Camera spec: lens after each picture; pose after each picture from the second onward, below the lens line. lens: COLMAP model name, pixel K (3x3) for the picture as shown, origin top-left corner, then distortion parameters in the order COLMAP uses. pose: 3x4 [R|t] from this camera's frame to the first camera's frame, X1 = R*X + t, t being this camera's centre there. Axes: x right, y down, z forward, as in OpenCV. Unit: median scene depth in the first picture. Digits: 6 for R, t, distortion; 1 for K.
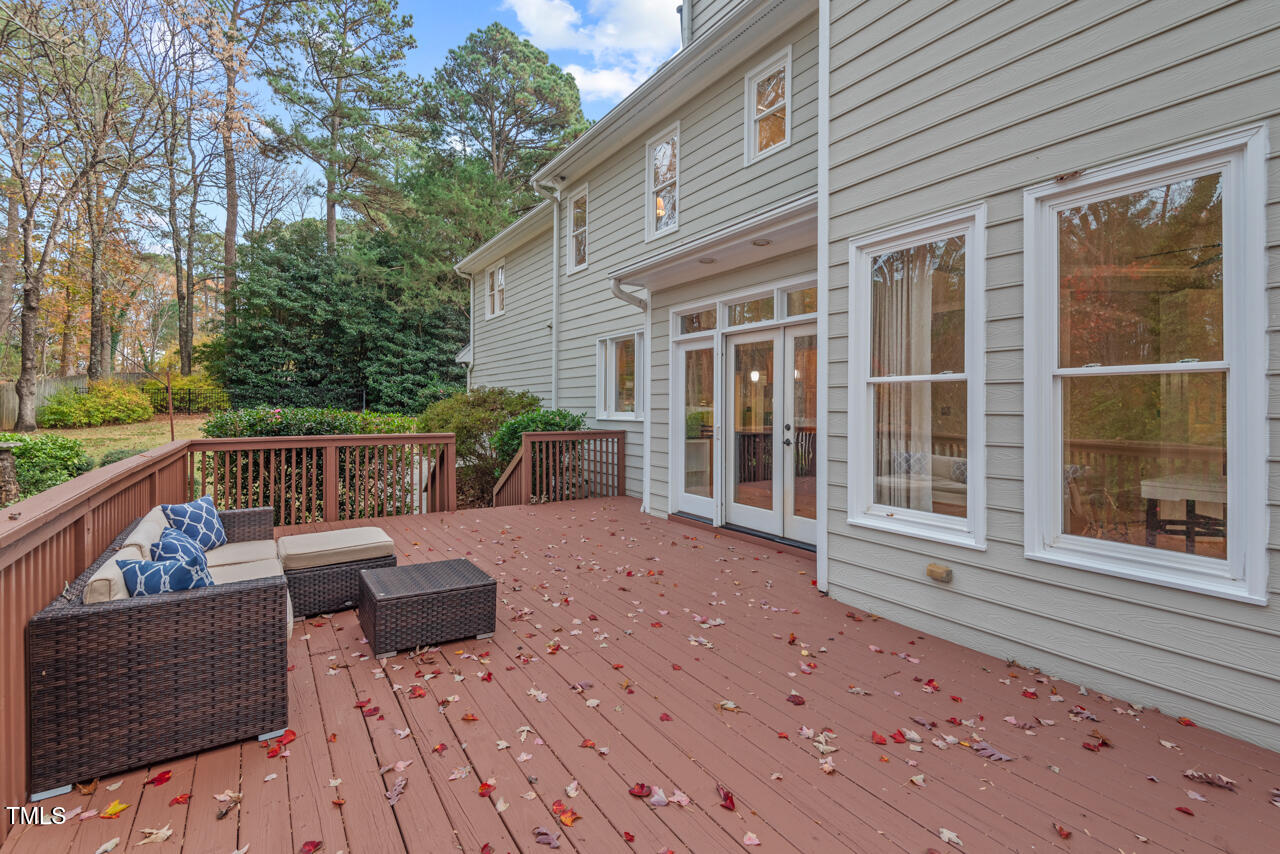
lens RADIAL K [[577.2, 0, 634.1], [0, 577.2, 406.7], [0, 0, 1]] dist [0.007195, -0.002807]
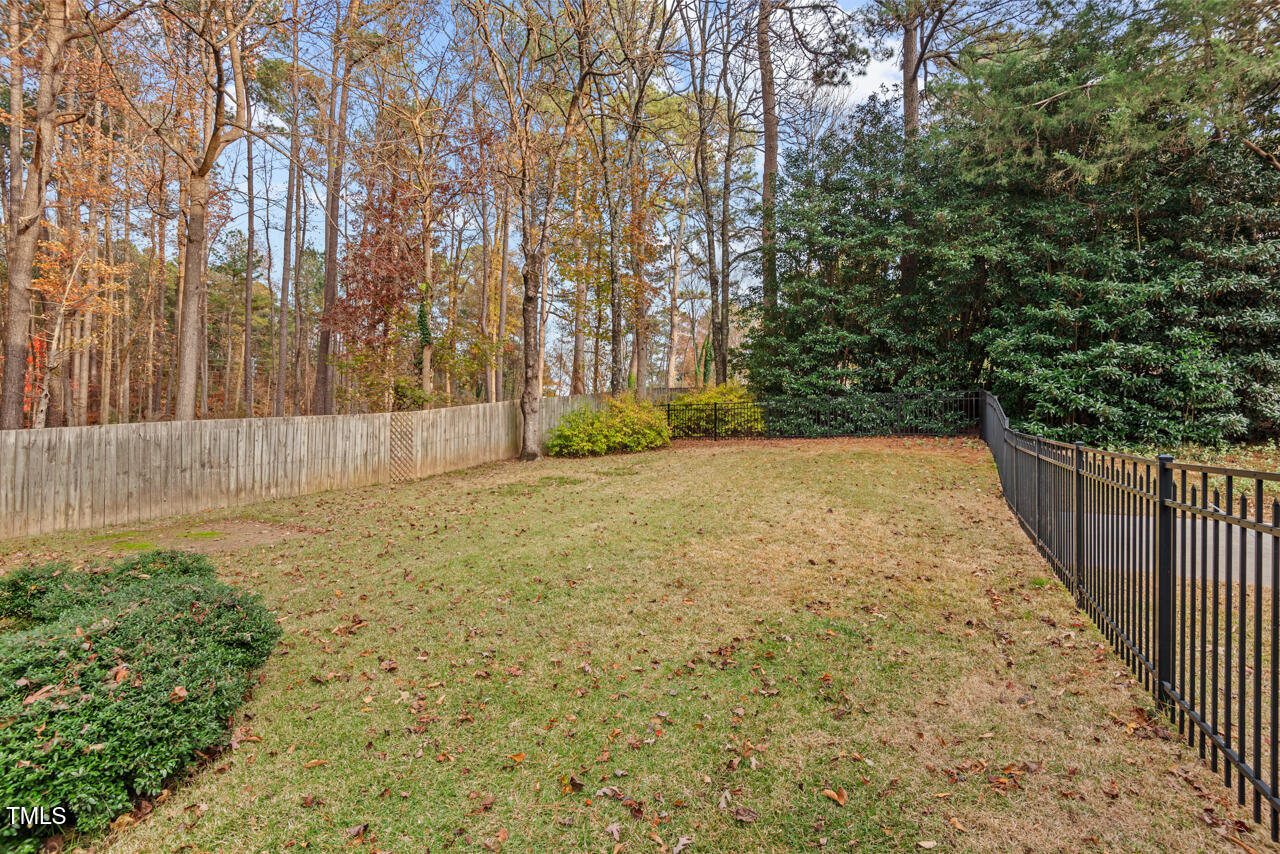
lens RADIAL K [[577.2, 0, 639.2], [0, 577.2, 425.5], [0, 0, 1]] dist [0.007195, -0.002807]
pose [[0.609990, -0.012019, -0.792318, -0.271956], [0.003073, 0.999913, -0.012802, 0.004965], [0.792403, 0.005375, 0.609974, 0.500762]]
